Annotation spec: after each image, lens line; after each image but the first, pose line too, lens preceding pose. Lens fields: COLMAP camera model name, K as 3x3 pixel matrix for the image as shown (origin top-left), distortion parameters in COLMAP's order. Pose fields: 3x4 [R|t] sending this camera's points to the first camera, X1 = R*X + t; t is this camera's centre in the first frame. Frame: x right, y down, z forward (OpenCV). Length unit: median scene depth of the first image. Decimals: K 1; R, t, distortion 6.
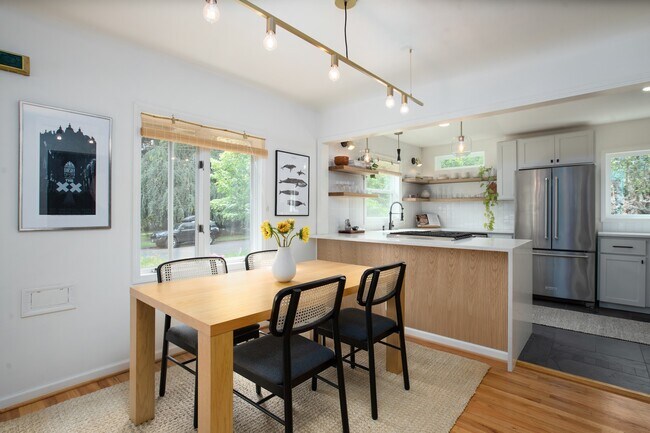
lens RADIAL K [[323.1, 0, 321.1], [0, 323.1, 214.0], [0, 0, 1]] dist [-0.059106, 0.023322]
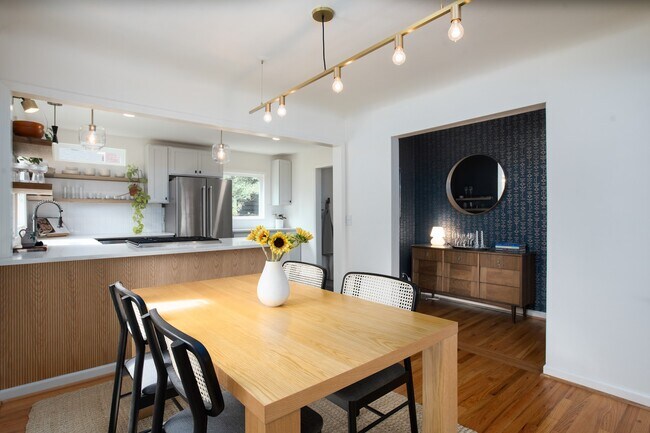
lens RADIAL K [[323.1, 0, 321.1], [0, 323.1, 214.0], [0, 0, 1]] dist [-0.059106, 0.023322]
pose [[0.157827, 0.001558, 0.987466, -0.400503], [0.010364, 0.999941, -0.003234, -0.001278], [-0.987412, 0.010744, 0.157801, 0.374799]]
